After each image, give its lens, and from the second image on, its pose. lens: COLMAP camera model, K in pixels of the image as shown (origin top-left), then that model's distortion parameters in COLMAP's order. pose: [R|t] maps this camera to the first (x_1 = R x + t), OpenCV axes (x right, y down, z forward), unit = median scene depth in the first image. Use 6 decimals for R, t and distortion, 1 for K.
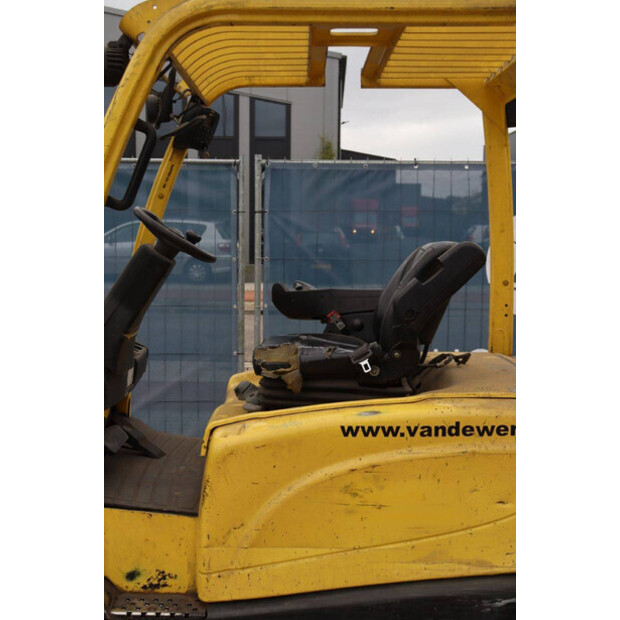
lens RADIAL K [[856.6, 0, 310.0], [0, 856.6, 310.0], [0, 0, 1]] dist [0.010569, 0.451474]
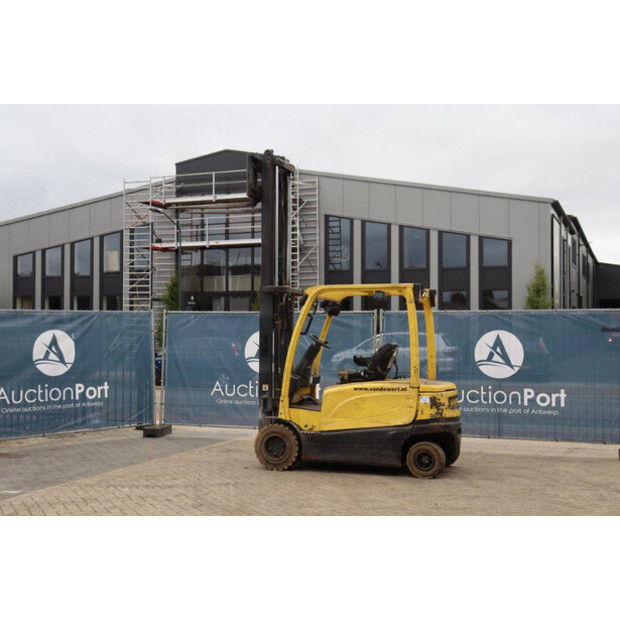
lens RADIAL K [[856.6, 0, 310.0], [0, 856.6, 310.0], [0, 0, 1]] dist [0.010569, 0.451474]
pose [[0.946325, -0.014647, -0.322886, 1.092552], [-0.027014, 0.991893, -0.124168, 0.265366], [0.322087, 0.126226, 0.938257, -2.759468]]
